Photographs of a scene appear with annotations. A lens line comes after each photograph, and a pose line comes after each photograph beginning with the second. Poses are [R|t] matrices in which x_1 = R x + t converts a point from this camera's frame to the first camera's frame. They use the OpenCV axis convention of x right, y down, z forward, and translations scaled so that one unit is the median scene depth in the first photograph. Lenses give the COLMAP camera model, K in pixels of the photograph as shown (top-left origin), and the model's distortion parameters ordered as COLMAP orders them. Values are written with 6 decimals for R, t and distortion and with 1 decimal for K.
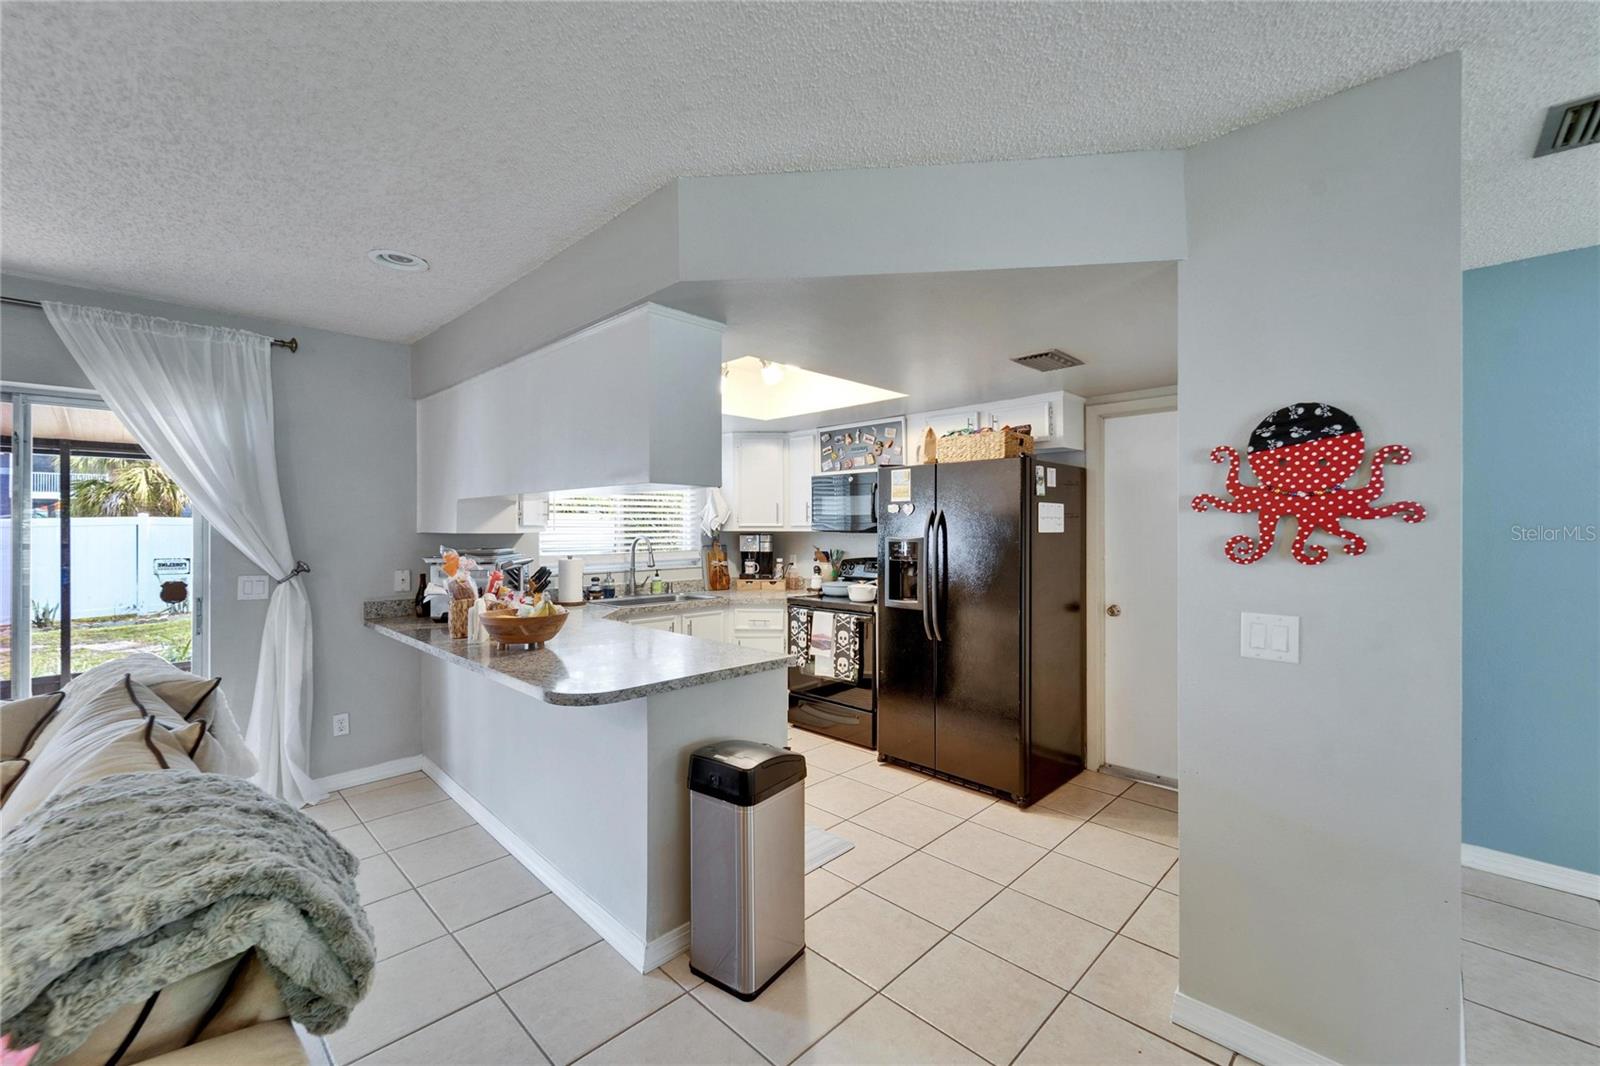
lens RADIAL K [[652.7, 0, 802.3], [0, 652.7, 526.4], [0, 0, 1]] dist [0.000322, 0.000110]
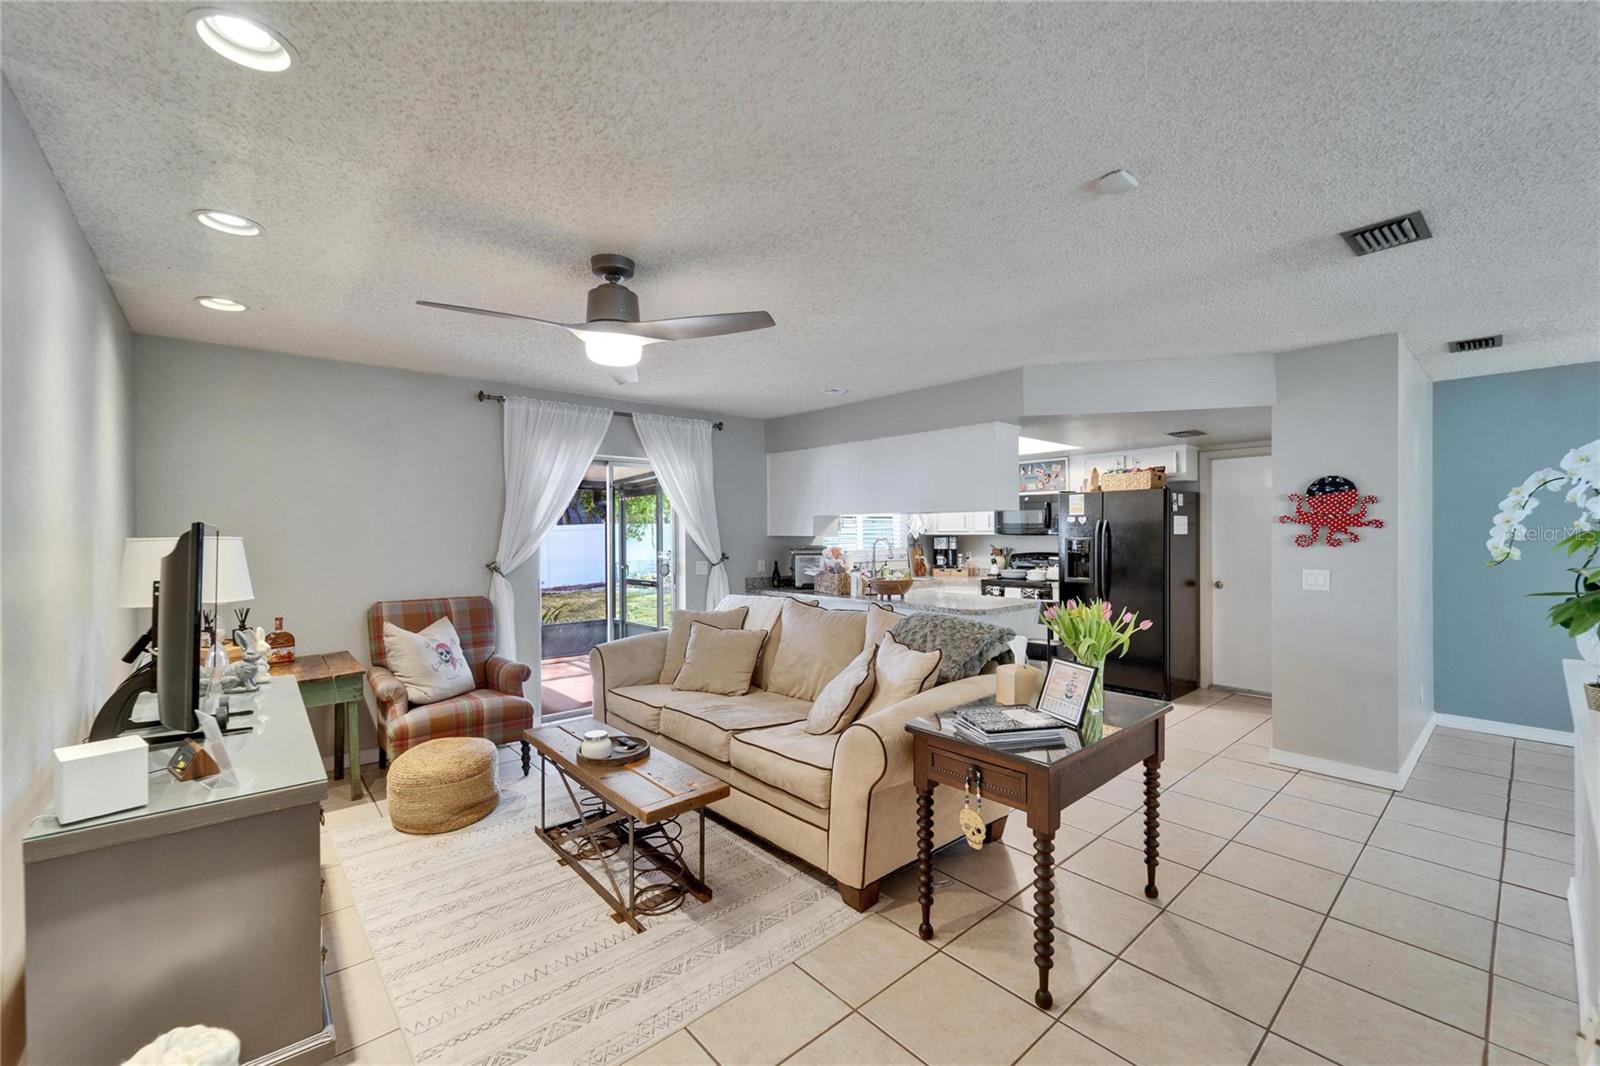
lens RADIAL K [[650.5, 0, 800.0], [0, 650.5, 533.0], [0, 0, 1]] dist [0.000135, -0.000306]
pose [[0.997259, -0.003473, -0.073905, -0.355328], [0.003658, 0.999991, 0.002360, -0.000738], [0.073896, -0.002624, 0.997263, -0.544582]]
